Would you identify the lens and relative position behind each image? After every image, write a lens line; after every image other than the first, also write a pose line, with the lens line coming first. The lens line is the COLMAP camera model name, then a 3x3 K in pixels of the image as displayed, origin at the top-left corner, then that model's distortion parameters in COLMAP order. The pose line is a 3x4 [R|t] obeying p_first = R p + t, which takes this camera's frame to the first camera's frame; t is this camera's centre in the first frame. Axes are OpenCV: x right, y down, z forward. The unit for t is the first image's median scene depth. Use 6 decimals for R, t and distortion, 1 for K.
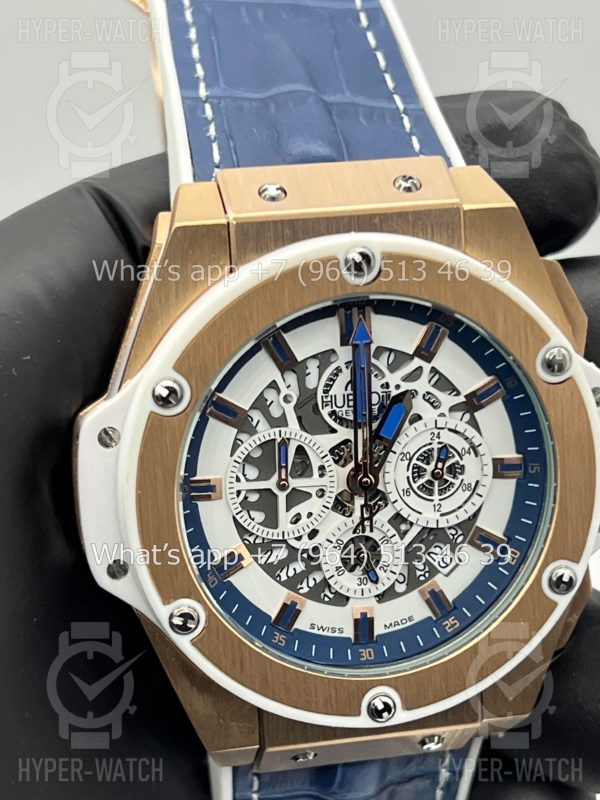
lens RADIAL K [[1833.7, 0, 307.2], [0, 1833.7, 446.1], [0, 0, 1]] dist [0.019136, 0.000000]
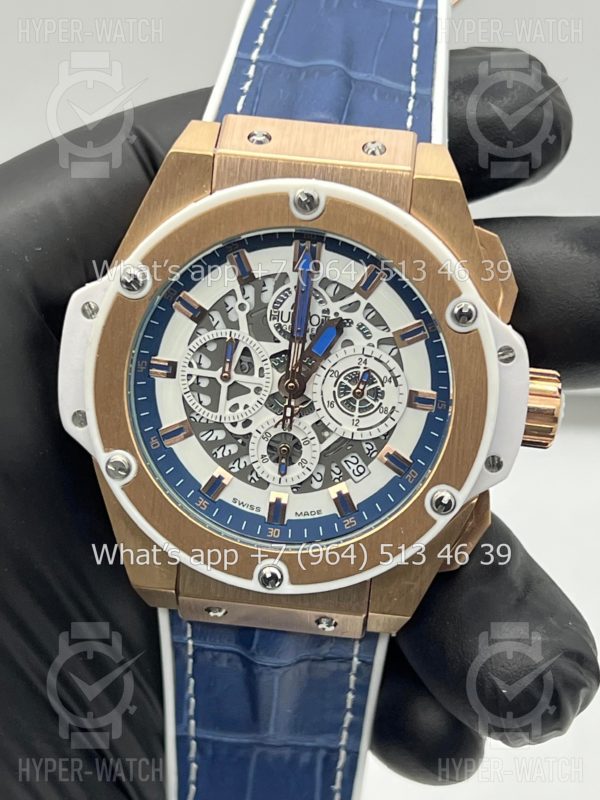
lens RADIAL K [[1833.7, 0, 306.8], [0, 1833.7, 372.6], [0, 0, 1]] dist [0.019136, 0.000000]
pose [[0.954702, 0.177402, -0.238898, 0.320588], [-0.190935, 0.980994, -0.034560, 0.049415], [0.228226, 0.078609, 0.970429, -0.153820]]
